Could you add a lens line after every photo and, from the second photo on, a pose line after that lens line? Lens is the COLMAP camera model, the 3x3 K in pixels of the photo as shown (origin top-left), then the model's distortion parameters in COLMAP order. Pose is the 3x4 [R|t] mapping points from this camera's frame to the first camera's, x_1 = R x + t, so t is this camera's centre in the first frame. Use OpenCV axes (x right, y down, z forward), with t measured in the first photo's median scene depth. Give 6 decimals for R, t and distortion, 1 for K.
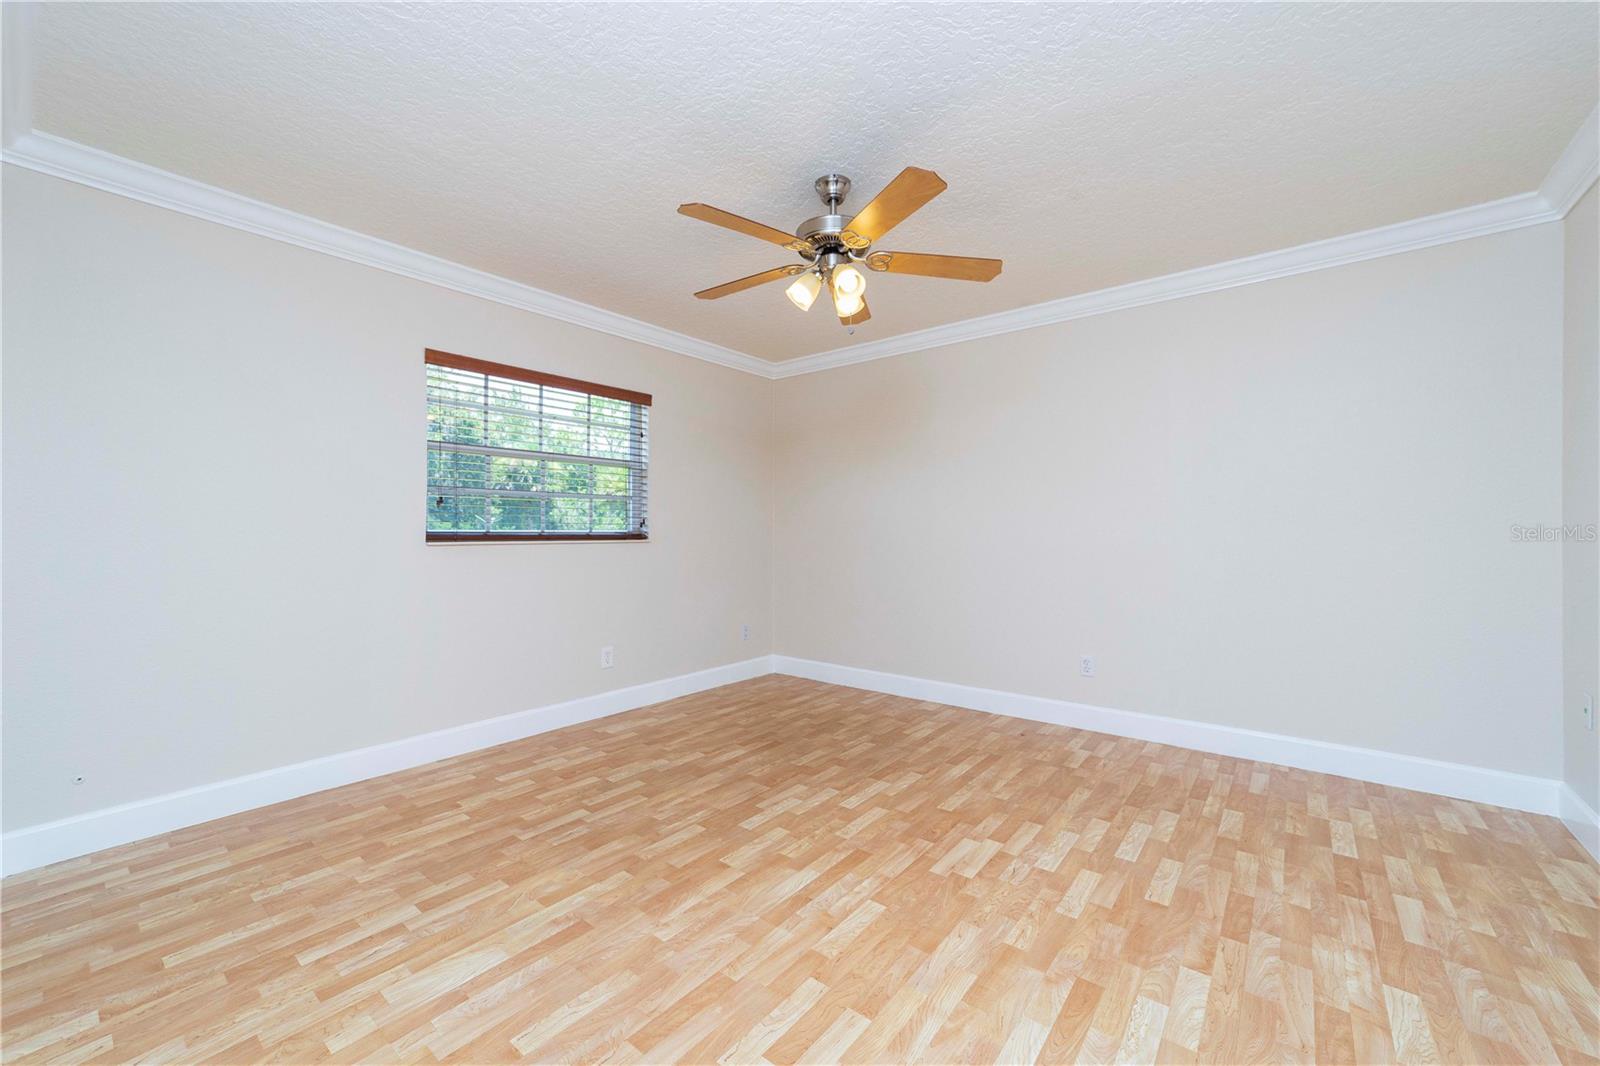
lens RADIAL K [[604.1, 0, 806.1], [0, 604.1, 540.2], [0, 0, 1]] dist [-0.020459, 0.009880]
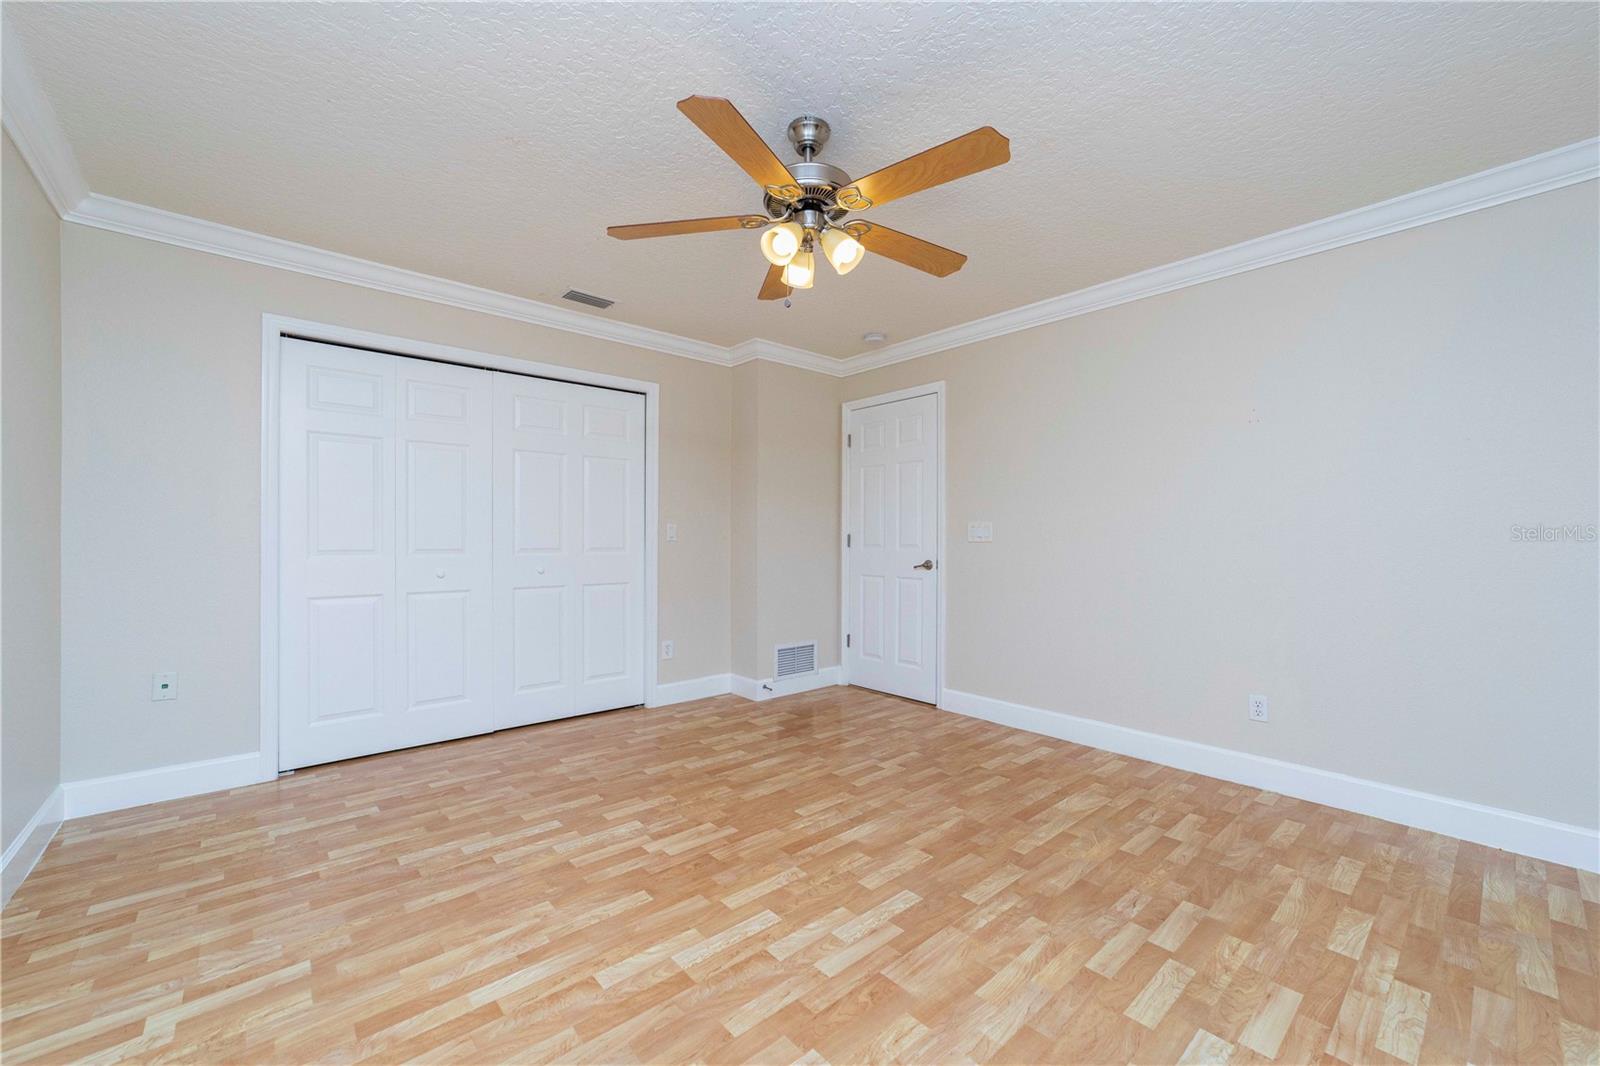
lens RADIAL K [[604.1, 0, 806.1], [0, 604.1, 540.2], [0, 0, 1]] dist [-0.020459, 0.009880]
pose [[-0.982750, -0.003844, 0.184900, -0.112832], [-0.000860, 0.999868, 0.016217, -0.007758], [-0.184938, 0.015778, -0.982624, 1.897545]]
